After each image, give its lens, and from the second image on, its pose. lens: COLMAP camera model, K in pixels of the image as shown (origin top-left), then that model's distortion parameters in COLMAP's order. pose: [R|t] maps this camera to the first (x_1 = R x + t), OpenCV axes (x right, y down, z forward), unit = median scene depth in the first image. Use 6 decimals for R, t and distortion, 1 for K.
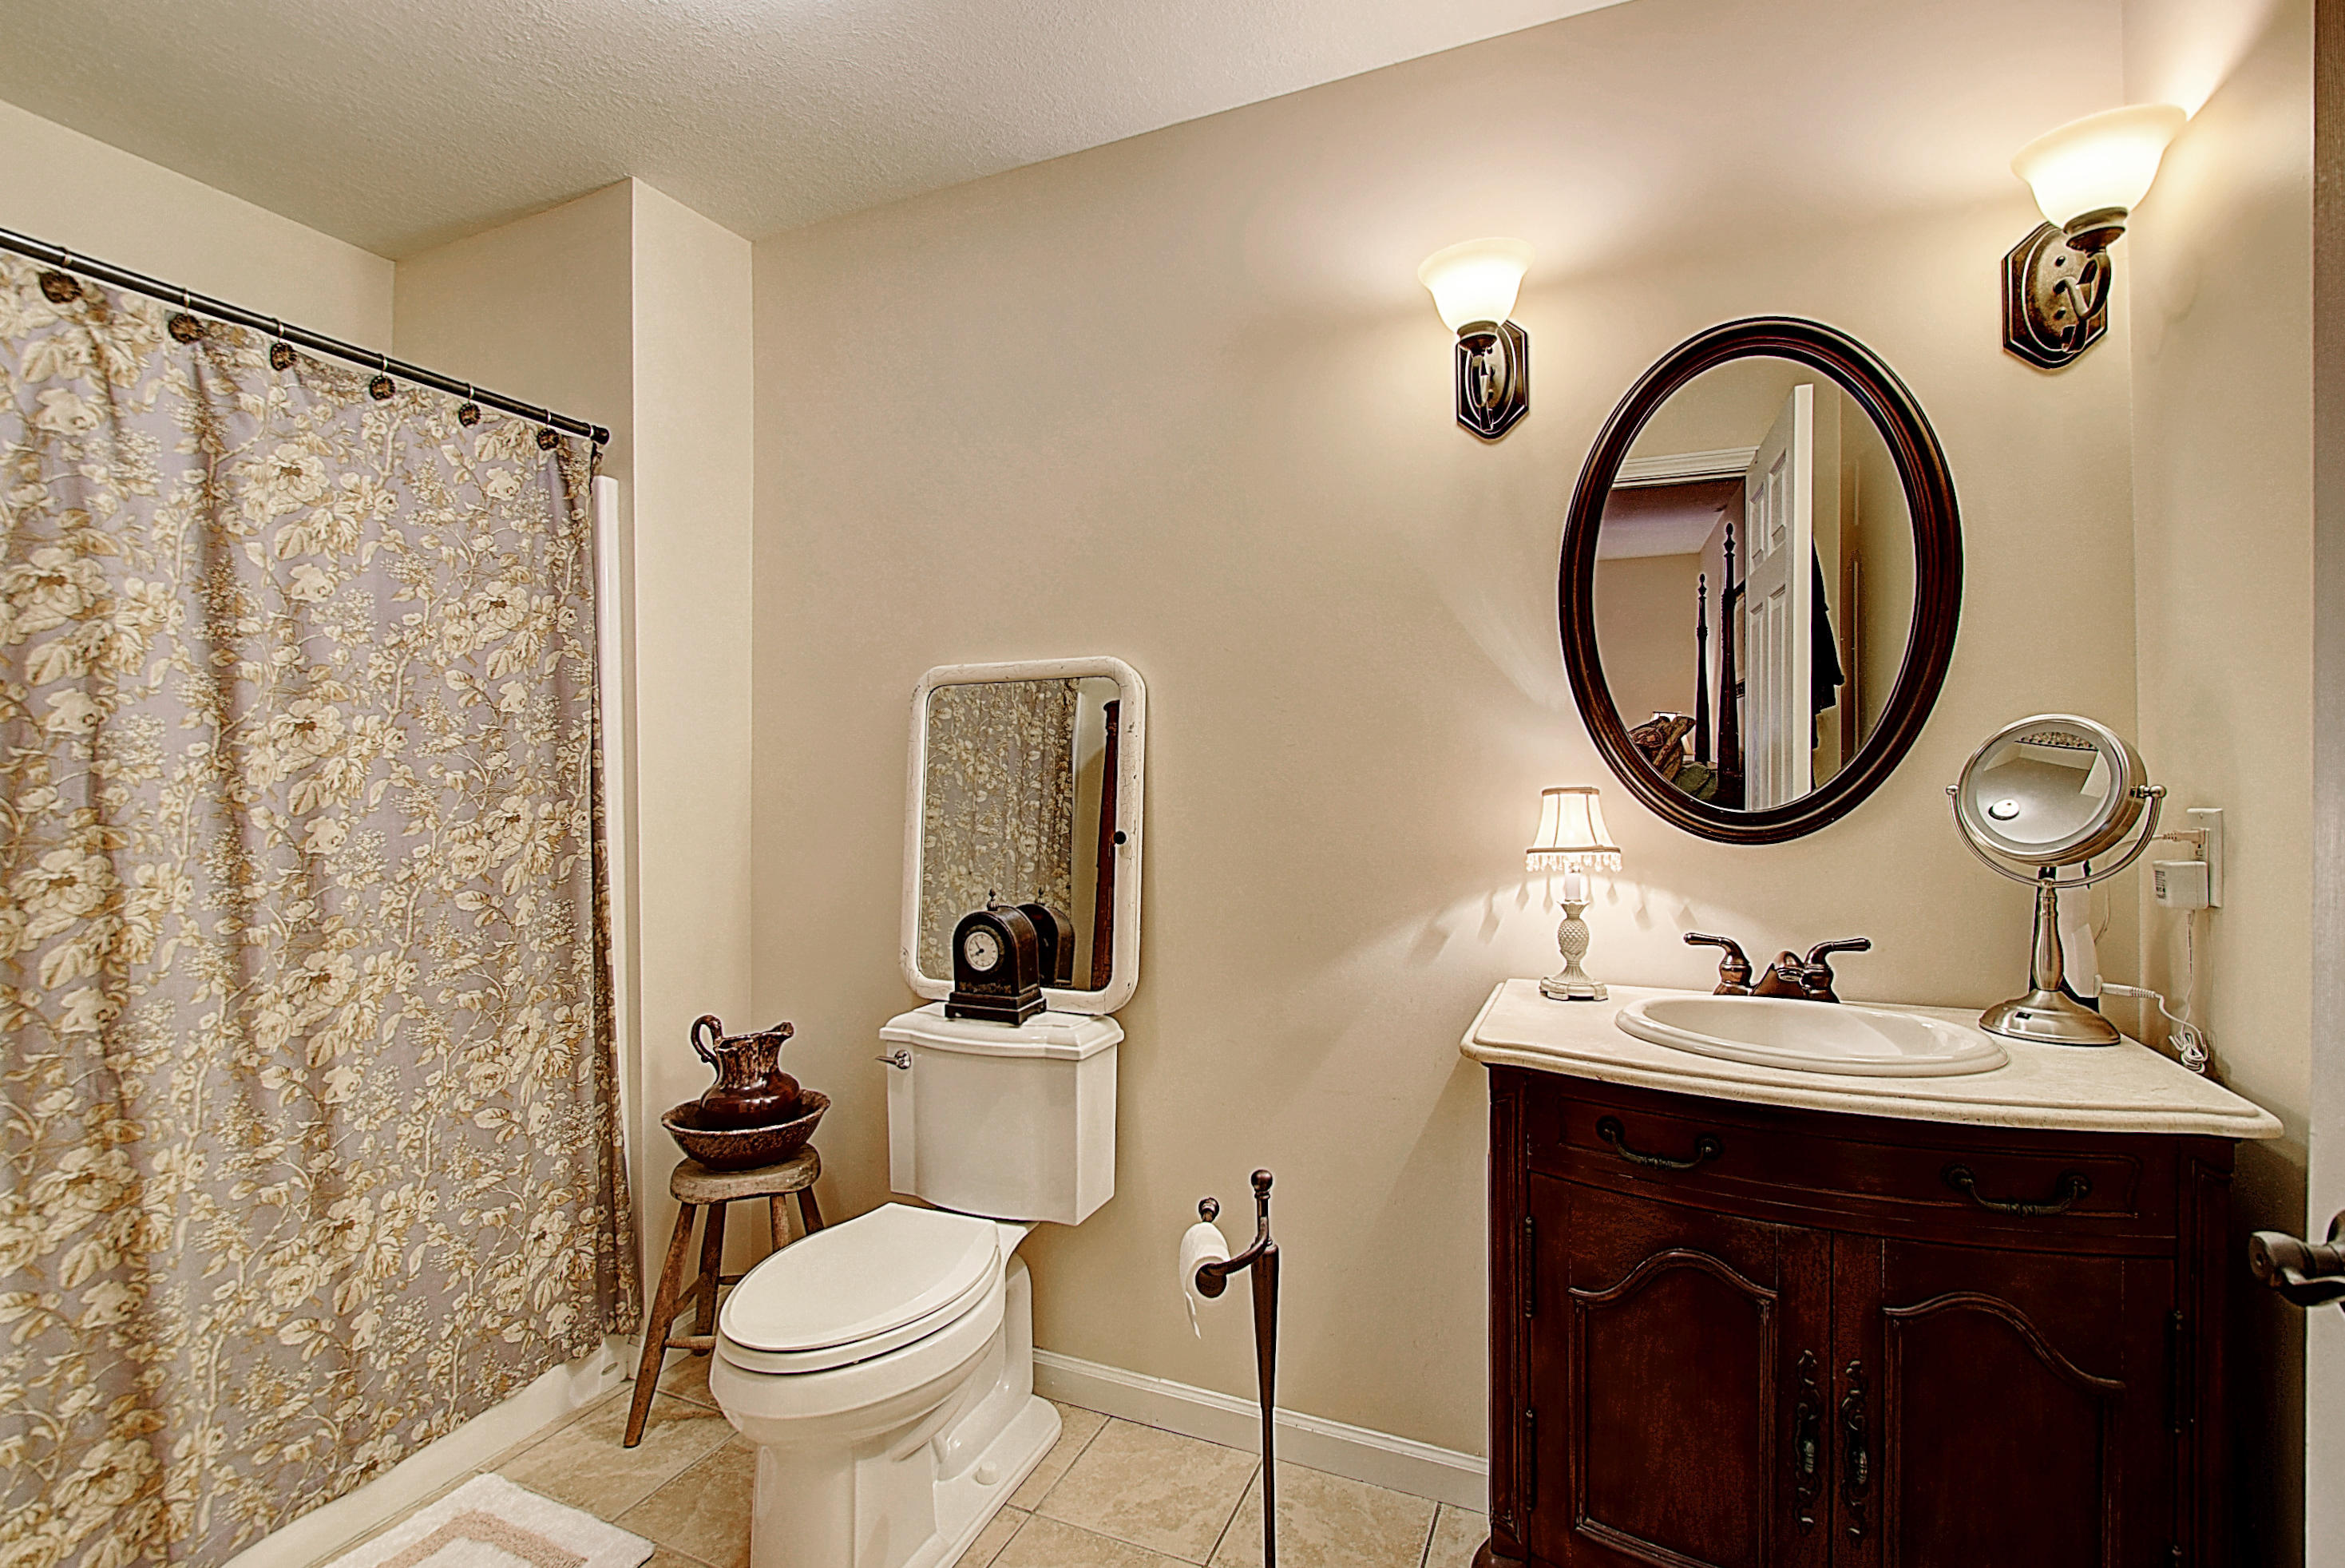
lens RADIAL K [[1045.4, 0, 1162.0], [0, 1045.4, 799.6], [0, 0, 1]] dist [-0.003582, -0.003809]
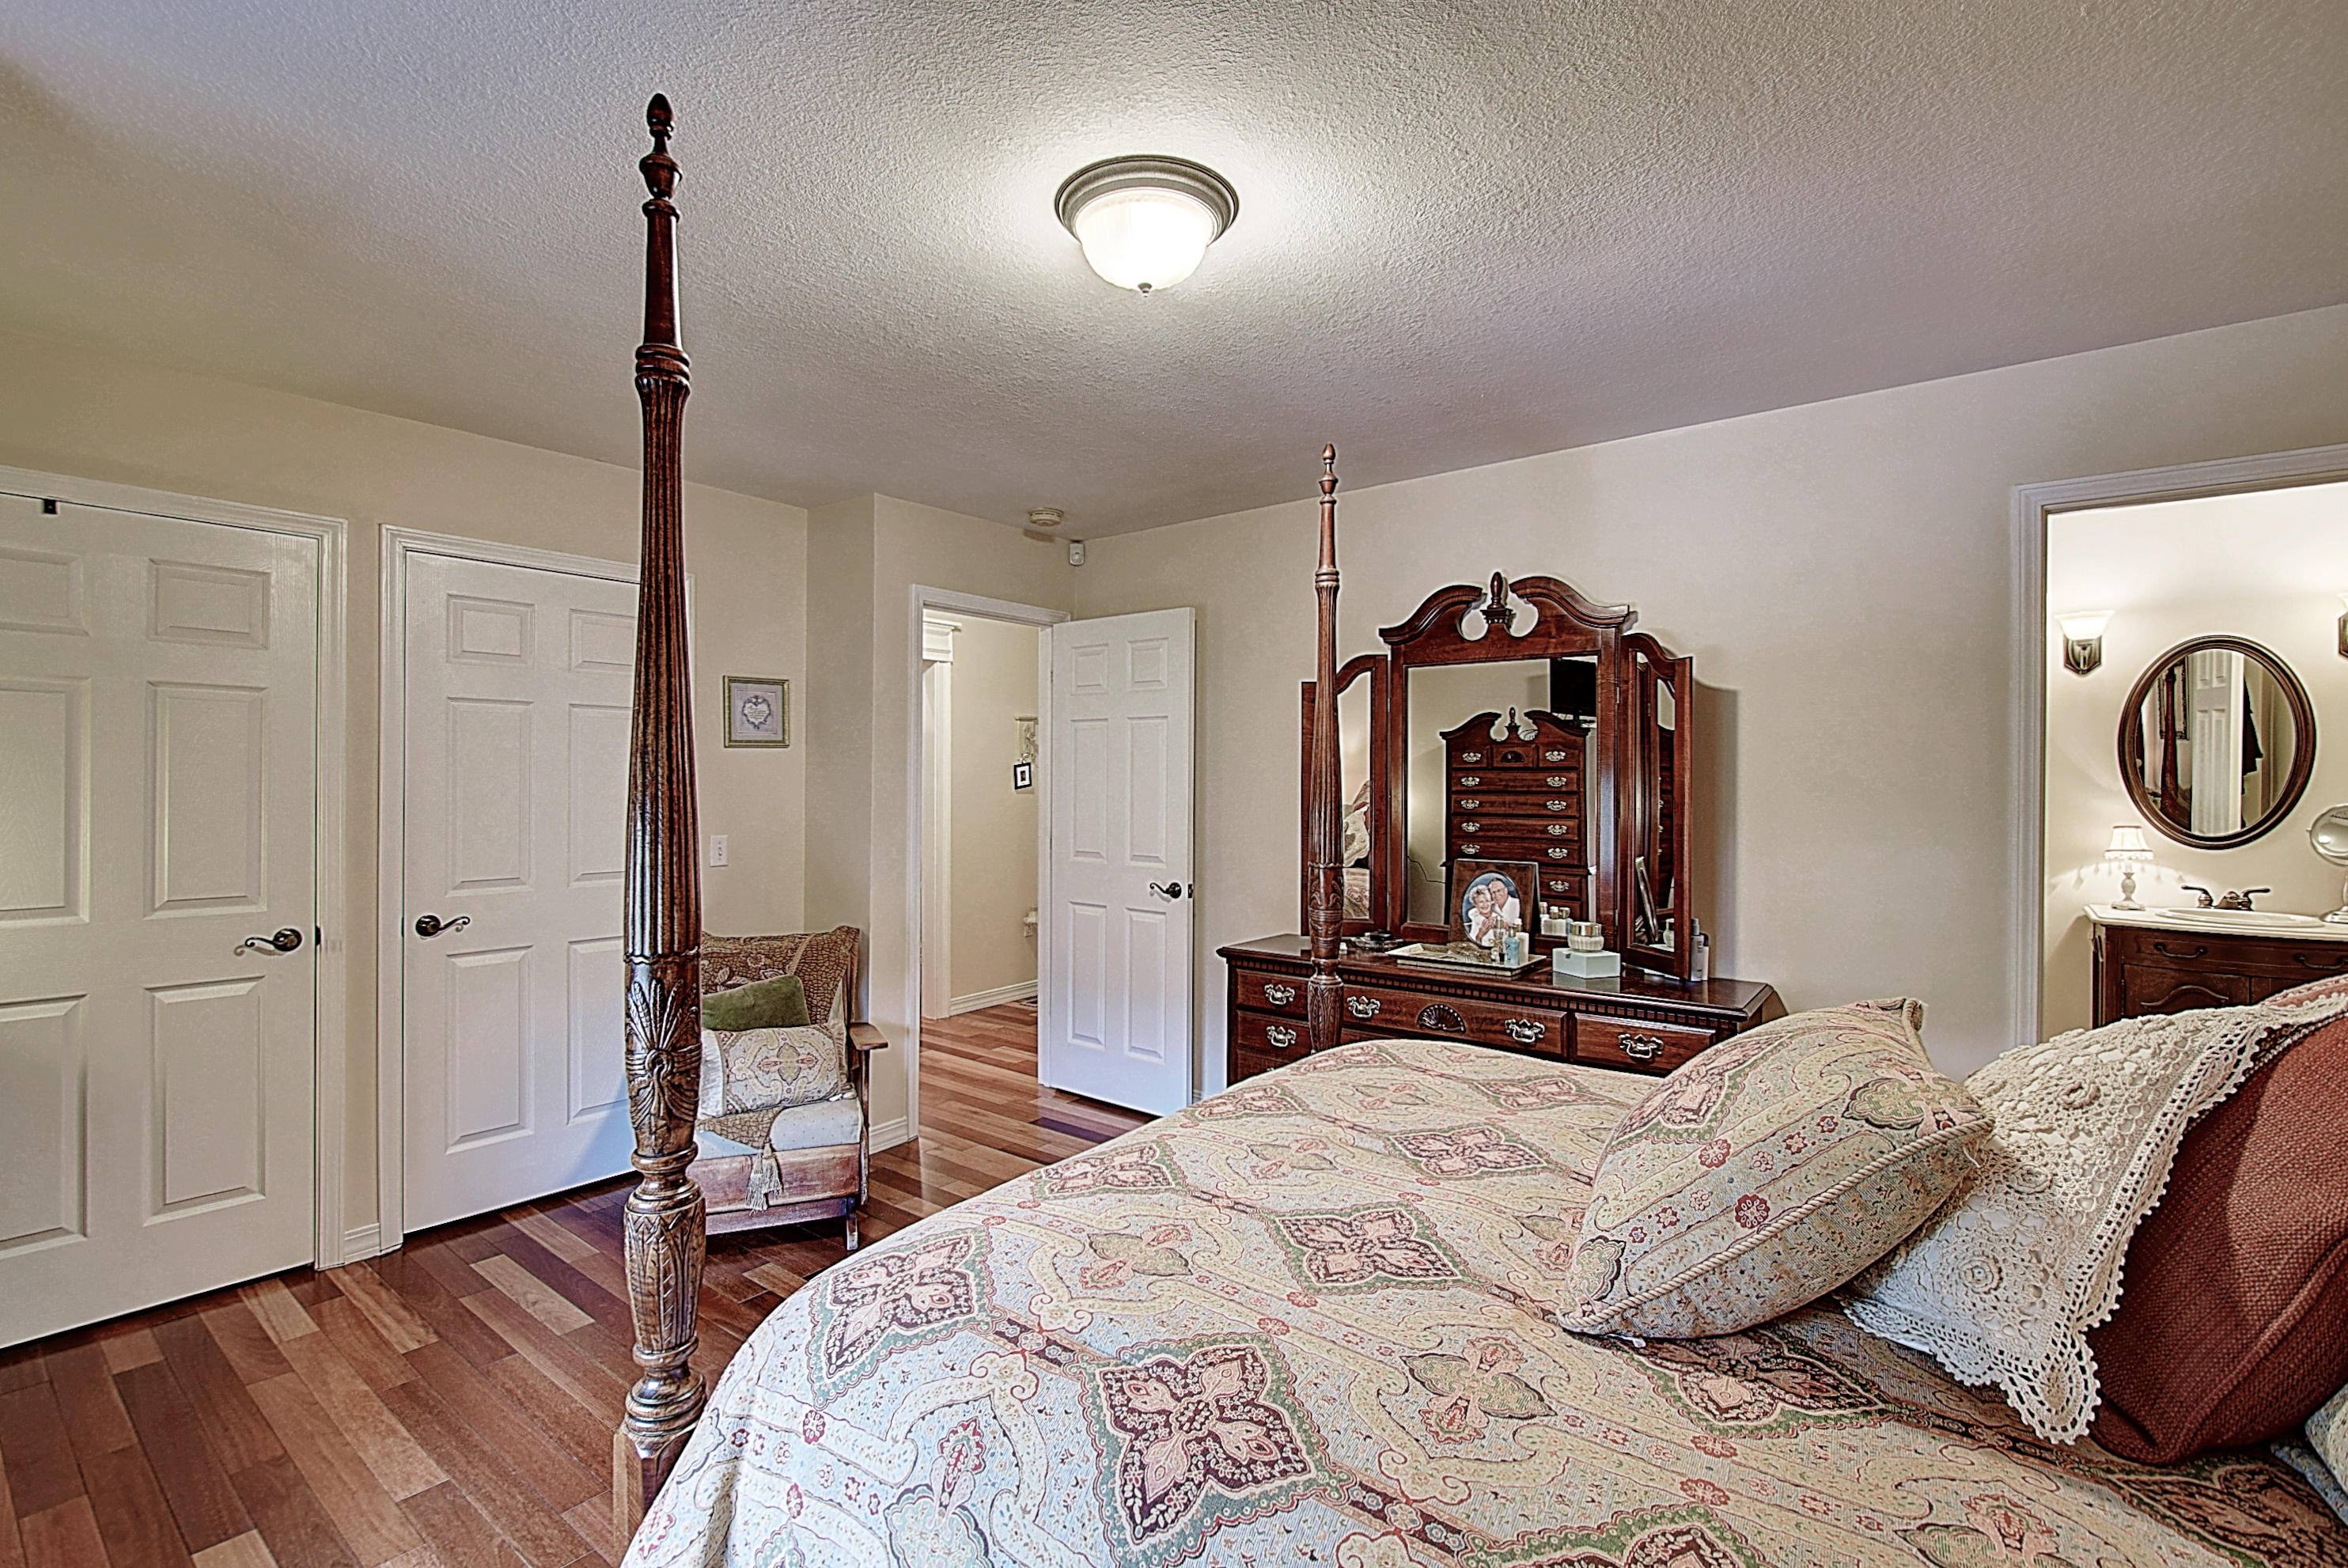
lens RADIAL K [[1035.9, 0, 1168.2], [0, 1035.9, 780.9], [0, 0, 1]] dist [-0.008403, -0.000958]
pose [[0.968804, 0.002439, -0.247816, -1.218908], [-0.003890, 0.999978, -0.005370, -0.097917], [0.247798, 0.006166, 0.968792, -1.949494]]
